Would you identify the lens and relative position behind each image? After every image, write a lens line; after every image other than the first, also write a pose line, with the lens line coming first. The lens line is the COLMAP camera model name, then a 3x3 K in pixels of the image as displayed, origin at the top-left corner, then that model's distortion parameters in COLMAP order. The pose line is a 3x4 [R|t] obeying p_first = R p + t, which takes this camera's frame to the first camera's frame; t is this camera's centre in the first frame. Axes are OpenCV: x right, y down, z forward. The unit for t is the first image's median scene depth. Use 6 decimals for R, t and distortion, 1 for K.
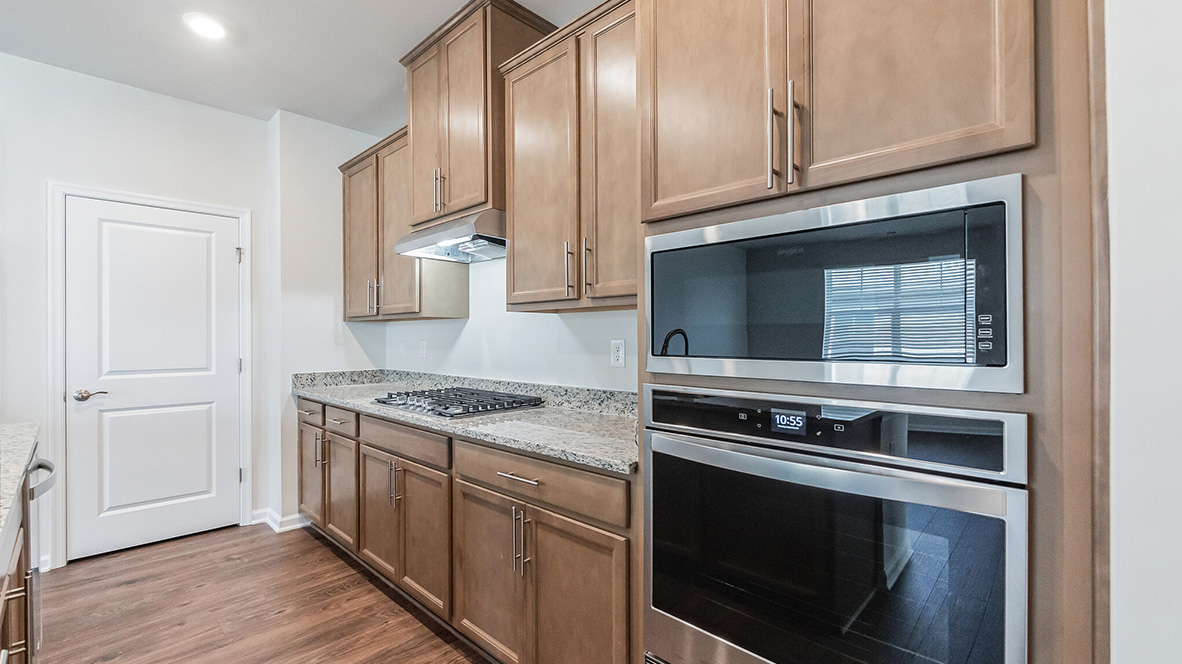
lens RADIAL K [[490.9, 0, 591.0], [0, 490.9, 332.0], [0, 0, 1]] dist [-0.000989, -0.000090]
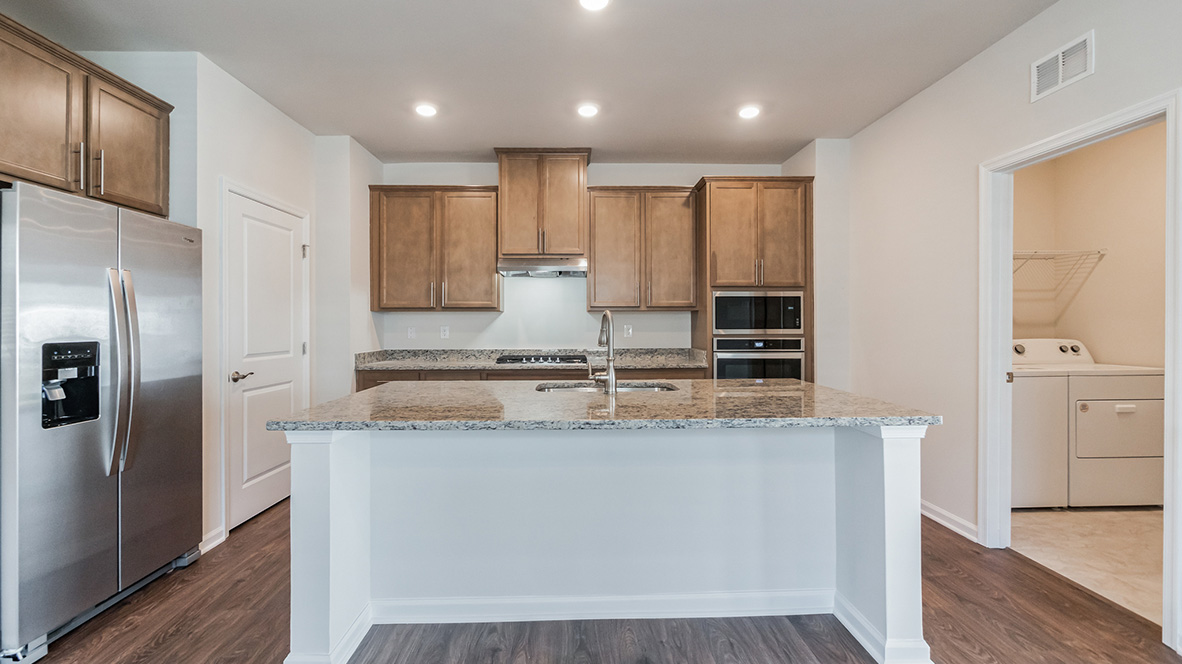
lens RADIAL K [[507.8, 0, 583.2], [0, 507.8, 320.4], [0, 0, 1]] dist [-0.003802, -0.000348]
pose [[0.714527, 0.005029, 0.699589, -1.642699], [-0.006259, 0.999980, -0.000795, -0.000134], [-0.699580, -0.003811, 0.714545, -0.440472]]
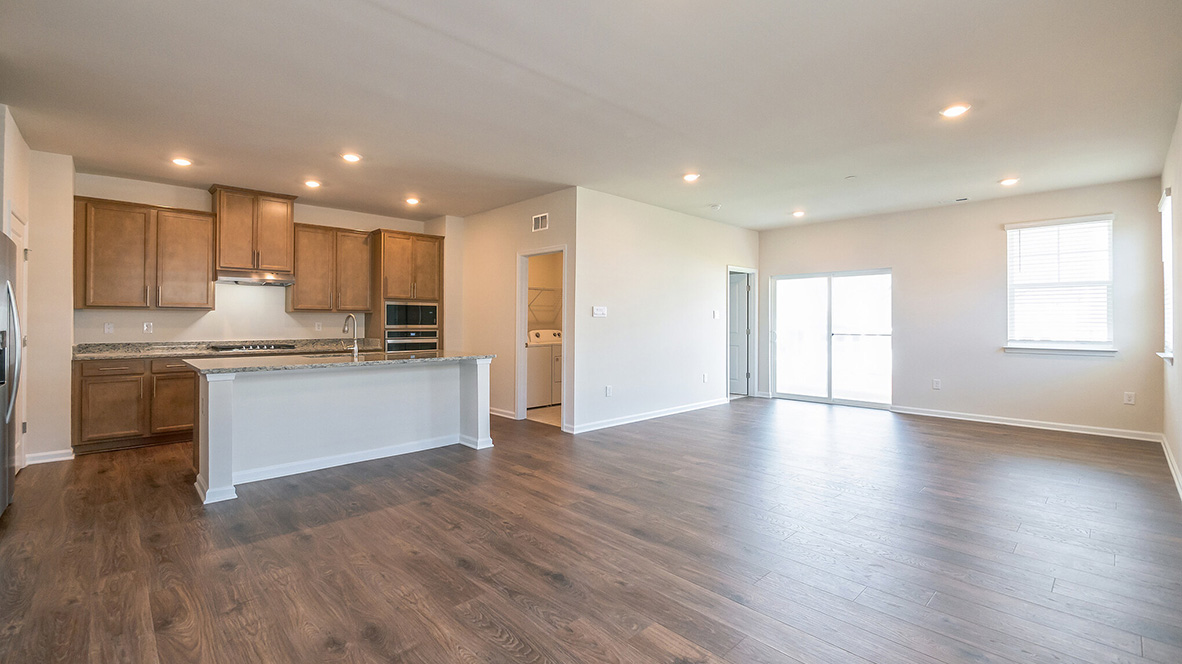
lens RADIAL K [[507.8, 0, 583.2], [0, 507.8, 320.4], [0, 0, 1]] dist [-0.003802, -0.000348]
pose [[0.064312, 0.008164, 0.997896, -2.945796], [-0.011737, 0.999904, -0.007424, 0.009416], [-0.997861, -0.011235, 0.064402, -0.807823]]
